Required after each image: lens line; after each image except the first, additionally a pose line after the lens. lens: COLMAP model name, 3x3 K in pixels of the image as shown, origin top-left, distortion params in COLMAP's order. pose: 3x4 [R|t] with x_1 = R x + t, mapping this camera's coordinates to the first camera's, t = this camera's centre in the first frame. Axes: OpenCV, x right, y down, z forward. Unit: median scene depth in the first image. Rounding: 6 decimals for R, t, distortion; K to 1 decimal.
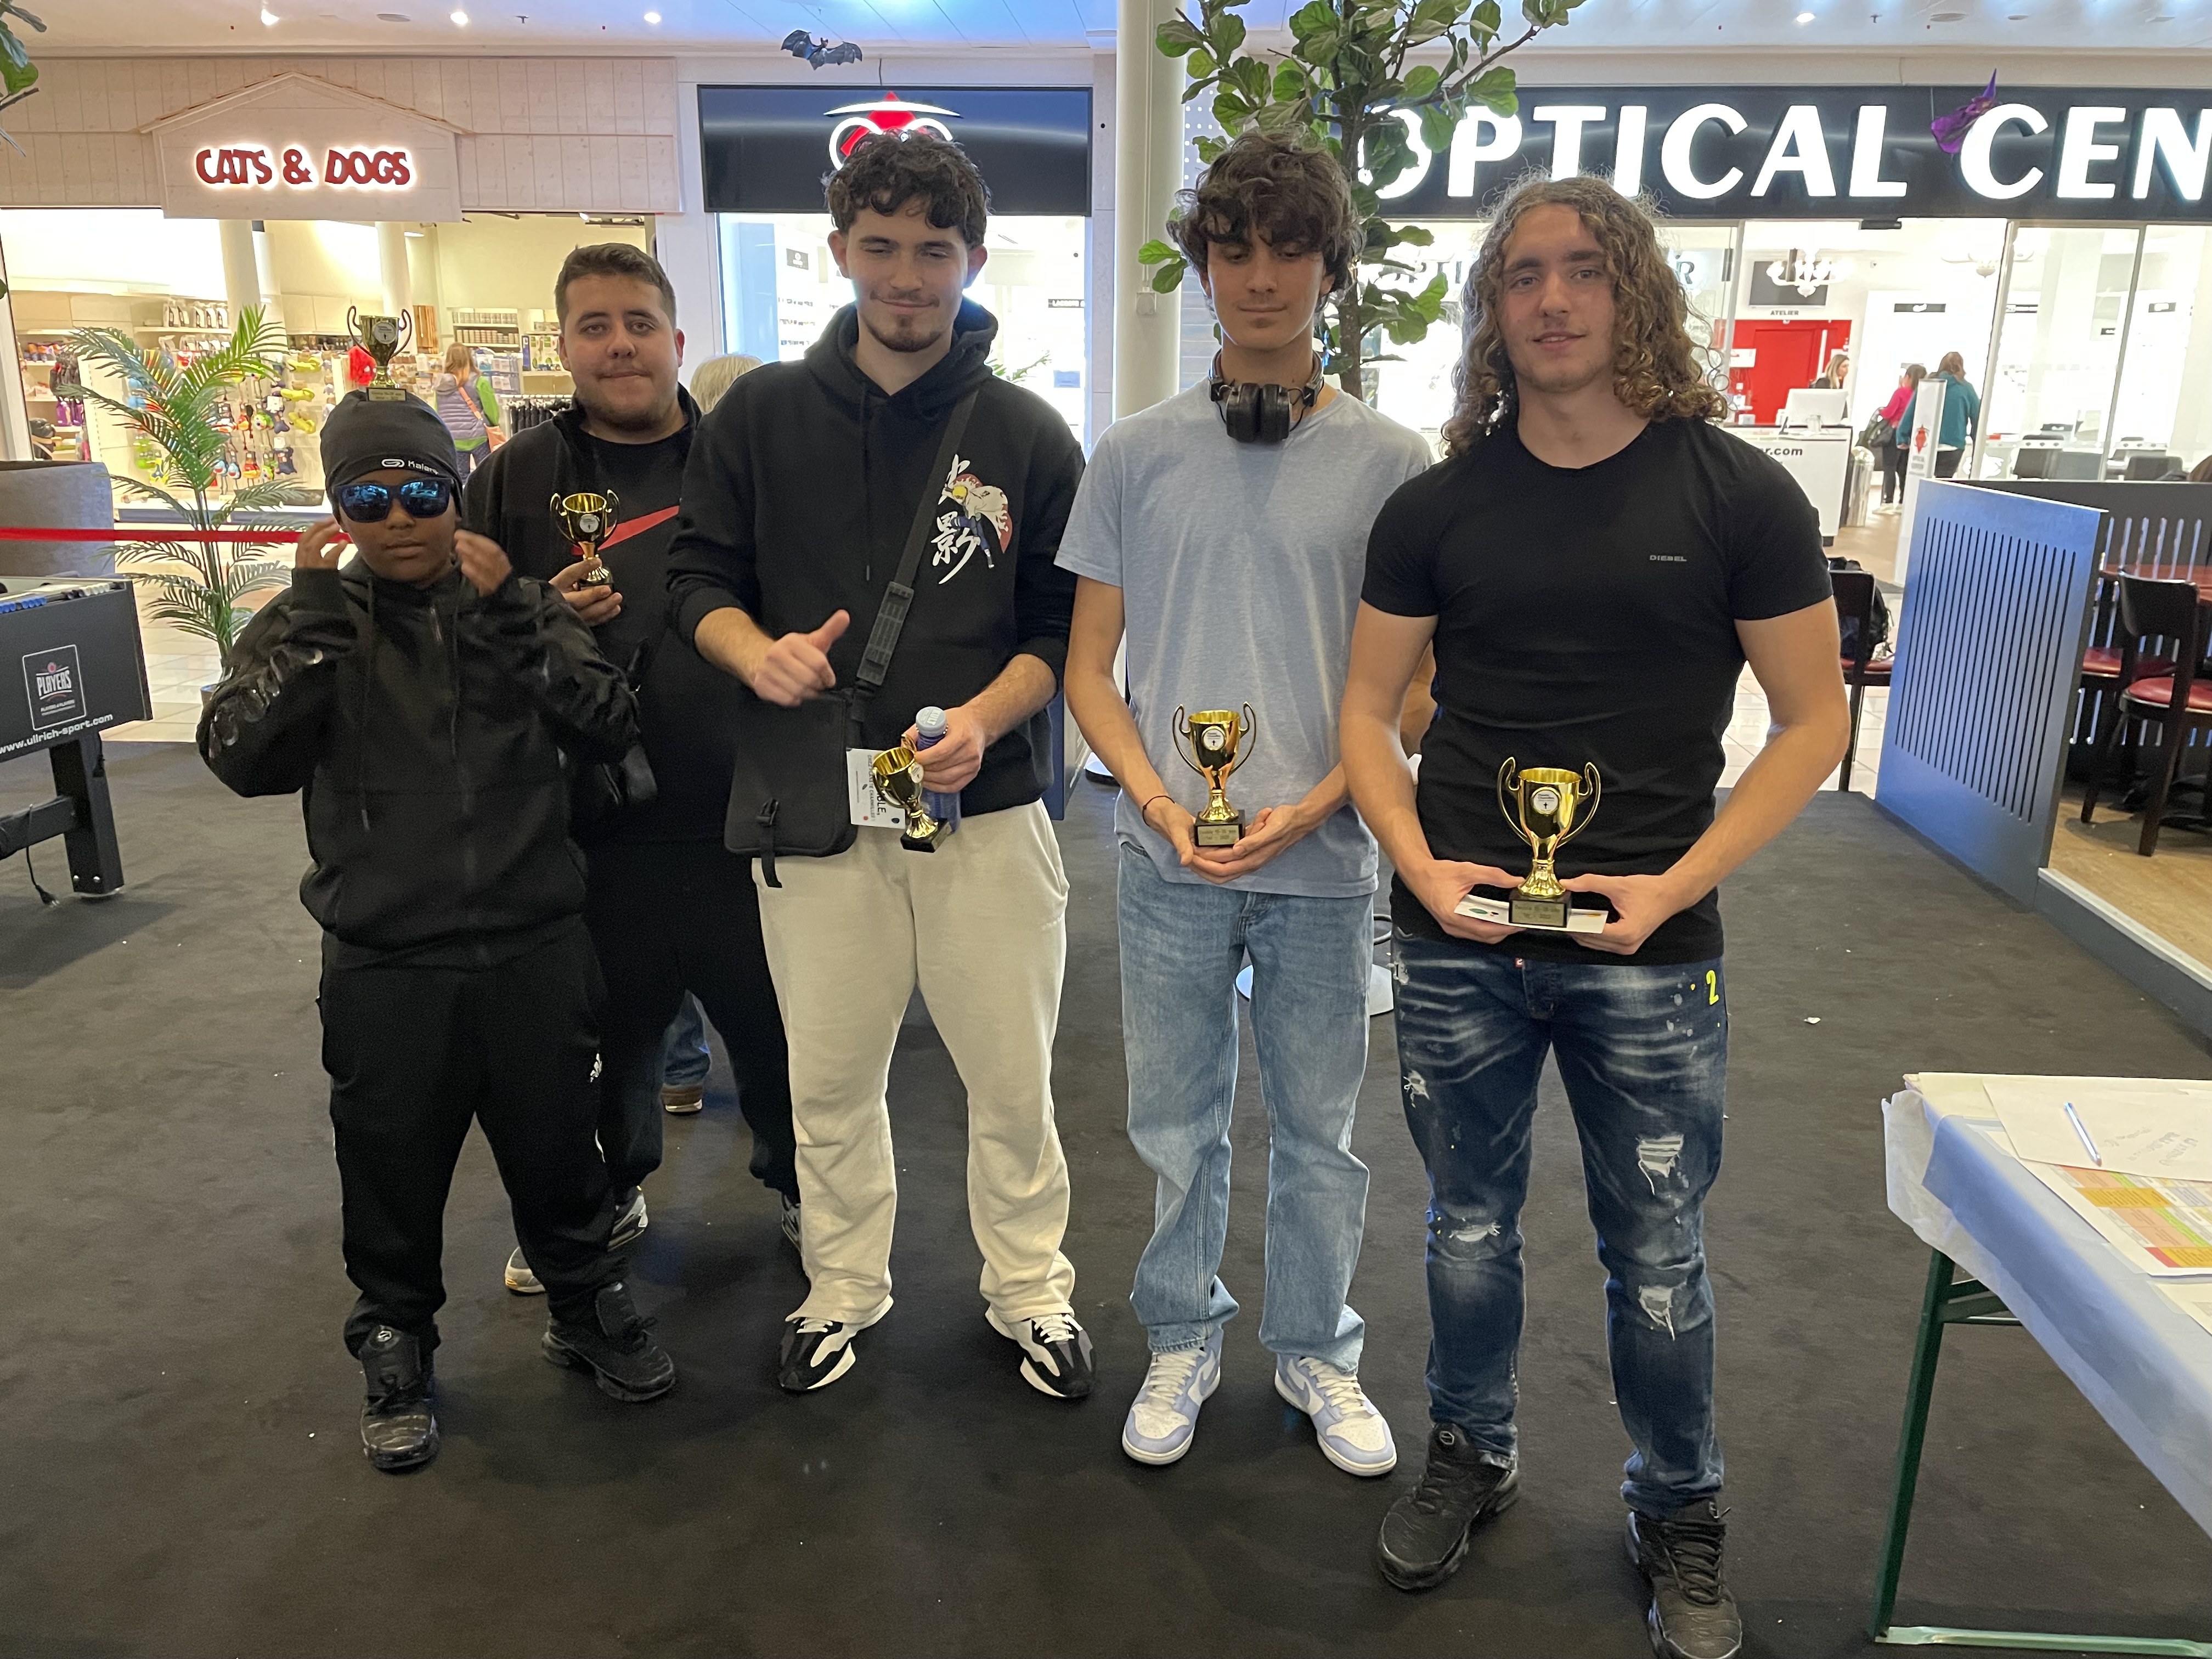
lens RADIAL K [[1715.8, 0, 1179.0], [0, 1715.8, 829.7], [0, 0, 1]] dist [0.082342, -0.071558]
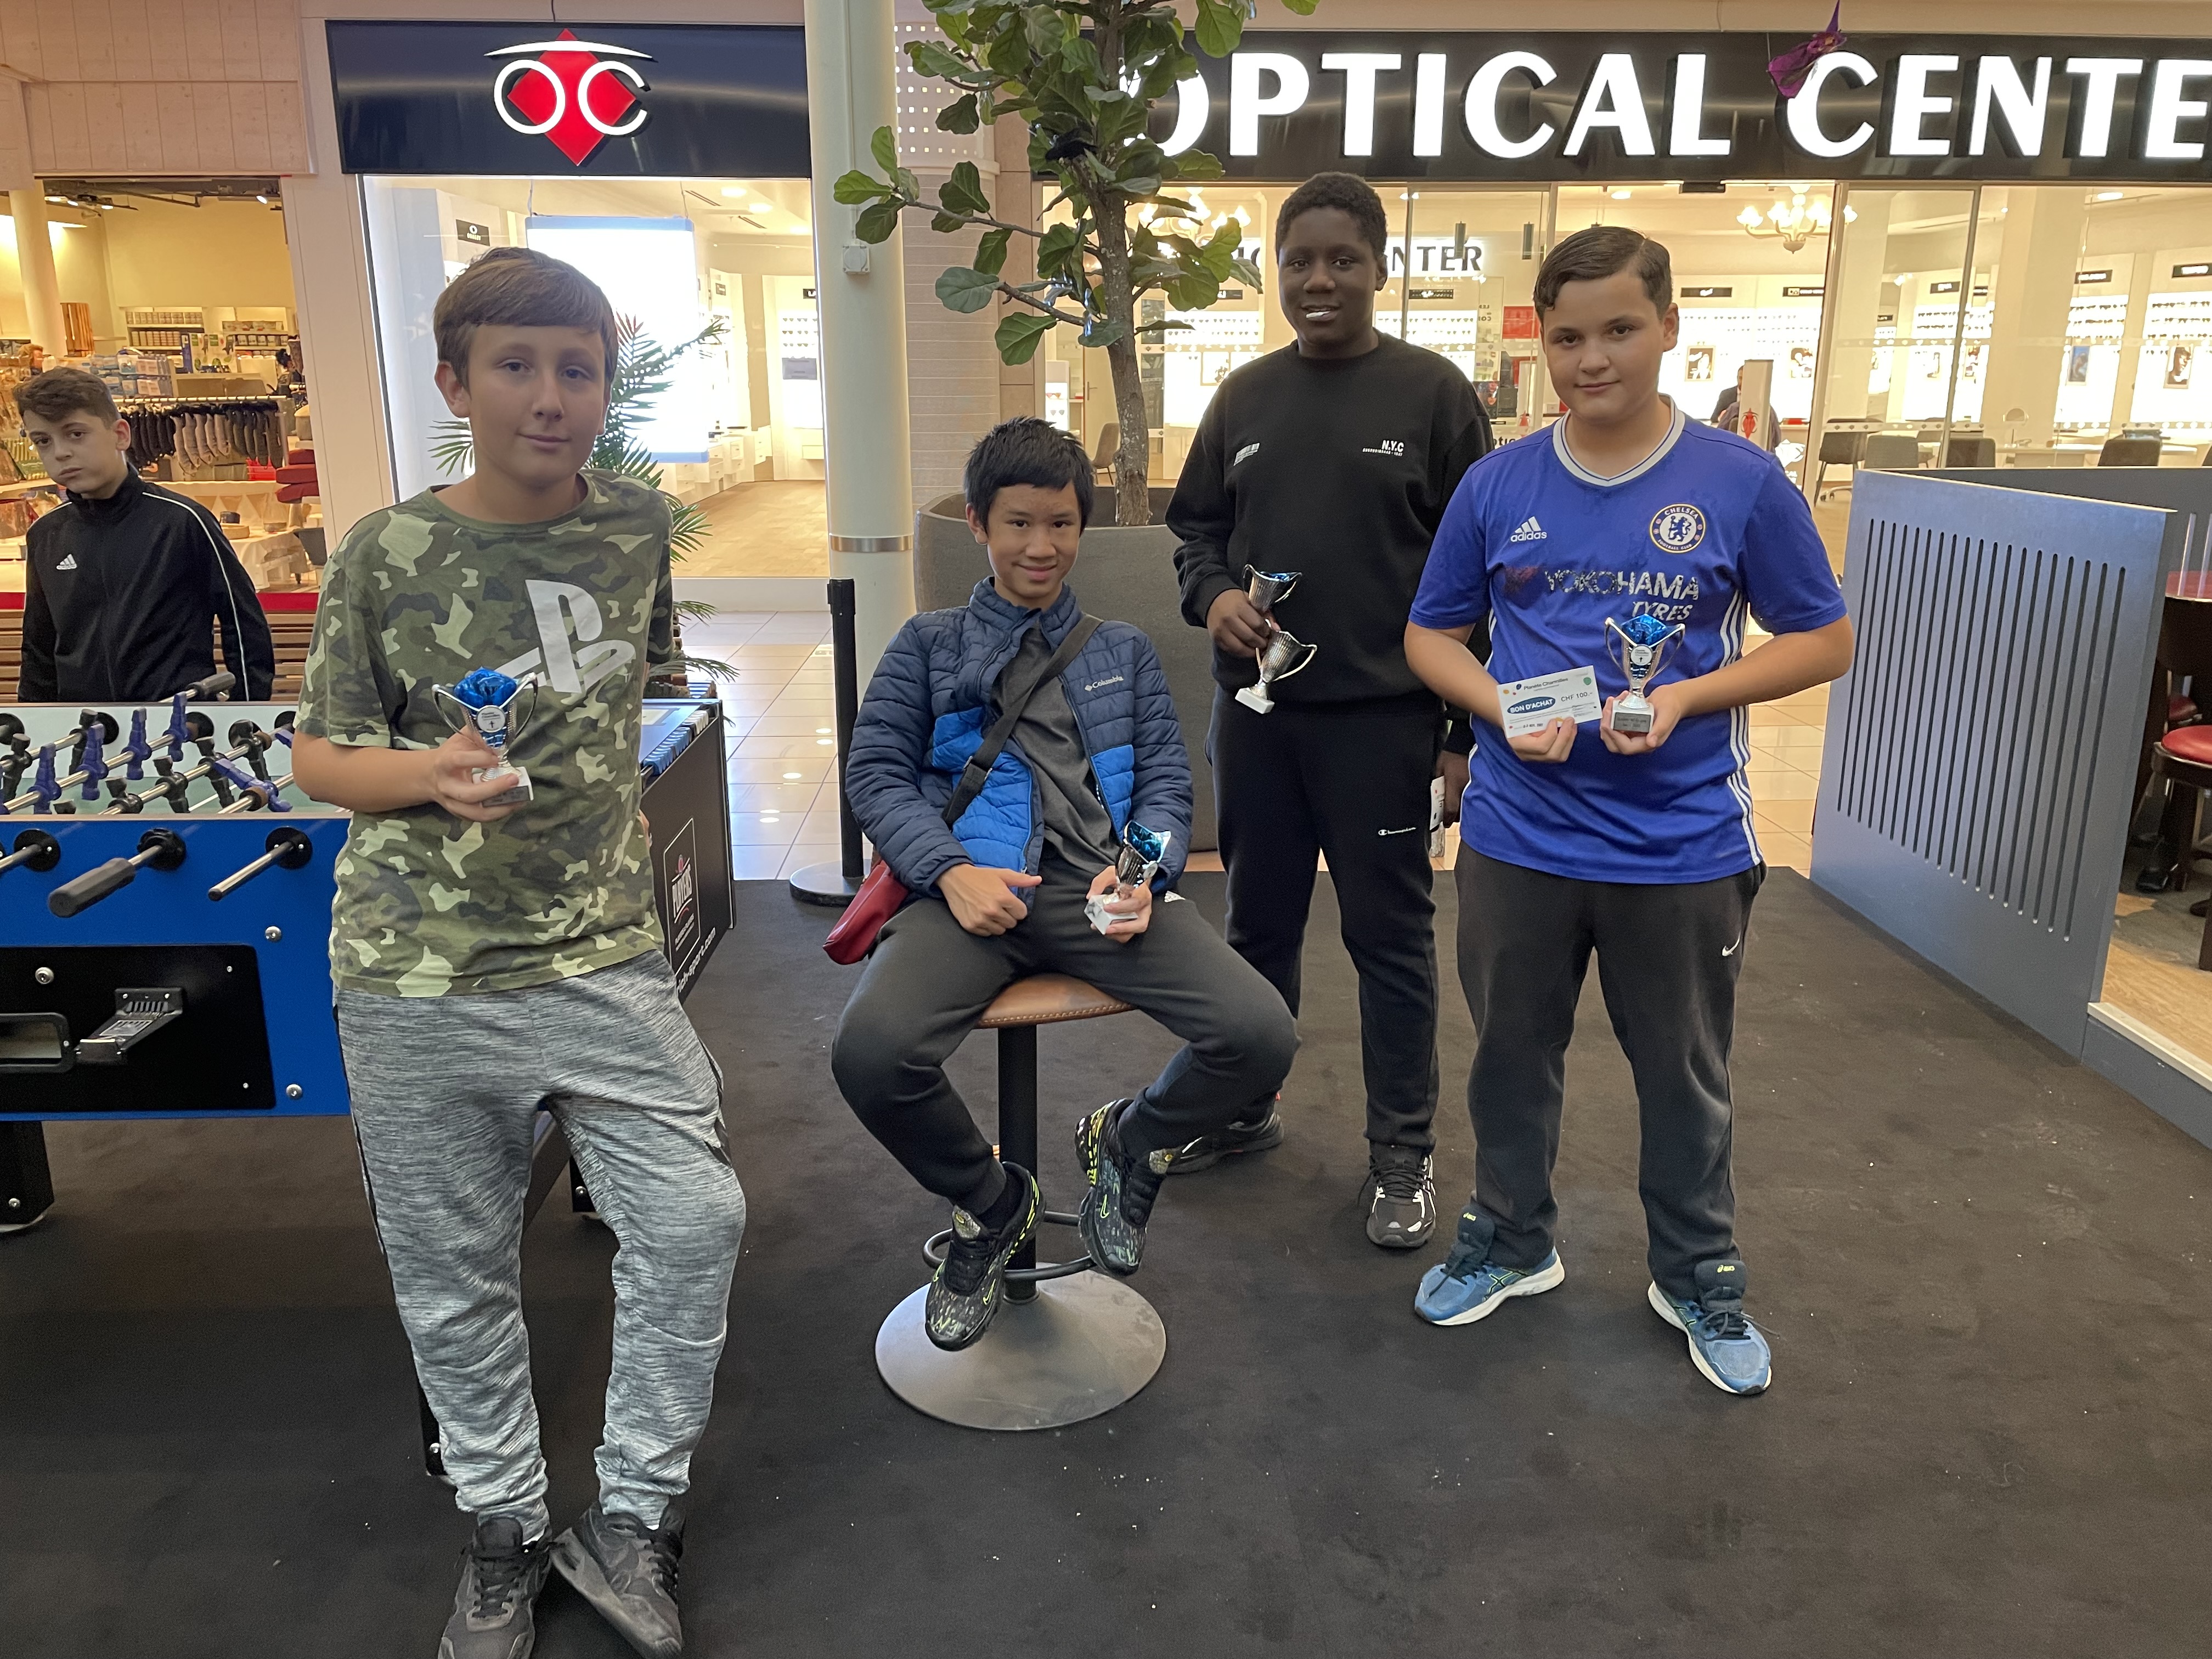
lens RADIAL K [[1715.8, 0, 1179.0], [0, 1715.8, 829.7], [0, 0, 1]] dist [0.082342, -0.071558]
pose [[0.992721, -0.045403, 0.111551, 0.016771], [0.045329, 0.998967, 0.003195, -0.029843], [-0.111581, 0.001884, 0.993754, 0.137095]]
